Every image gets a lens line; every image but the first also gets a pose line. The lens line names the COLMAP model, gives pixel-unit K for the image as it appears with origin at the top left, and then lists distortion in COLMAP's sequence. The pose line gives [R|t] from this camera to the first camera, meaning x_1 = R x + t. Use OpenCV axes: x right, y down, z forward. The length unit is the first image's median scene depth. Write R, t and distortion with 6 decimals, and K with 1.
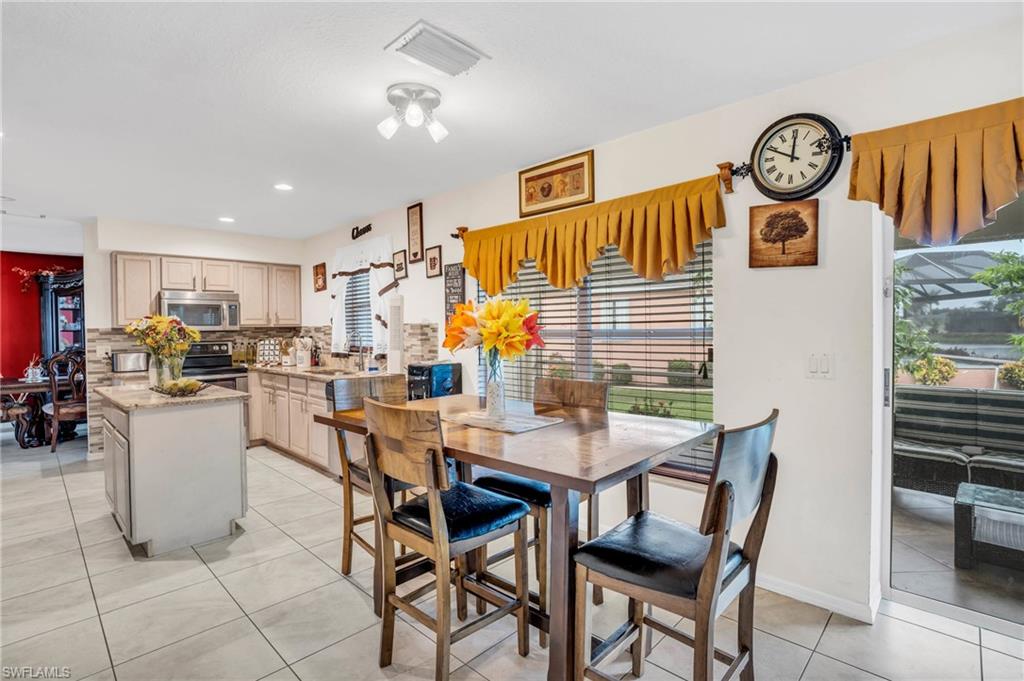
lens RADIAL K [[478.0, 0, 508.3], [0, 478.0, 340.4], [0, 0, 1]] dist [-0.057326, 0.012641]
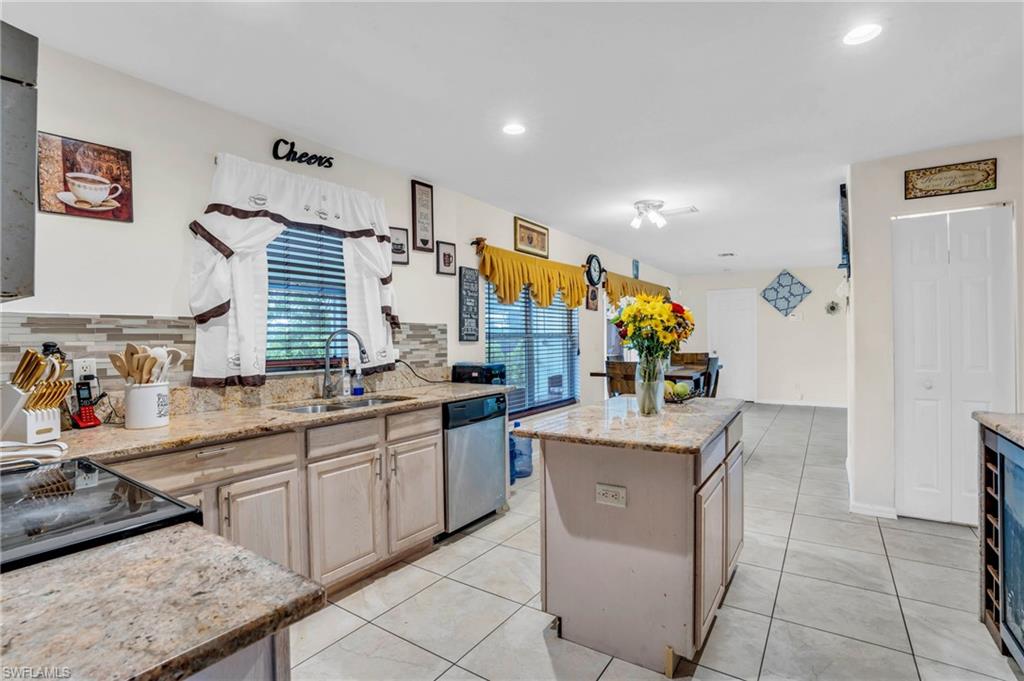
lens RADIAL K [[478.0, 0, 502.2], [0, 478.0, 340.3], [0, 0, 1]] dist [-0.057326, 0.012641]
pose [[-0.147614, 0.000413, 0.989045, -0.903002], [0.027137, 0.999625, 0.003633, -0.004618], [-0.988673, 0.027376, -0.147570, 0.855410]]
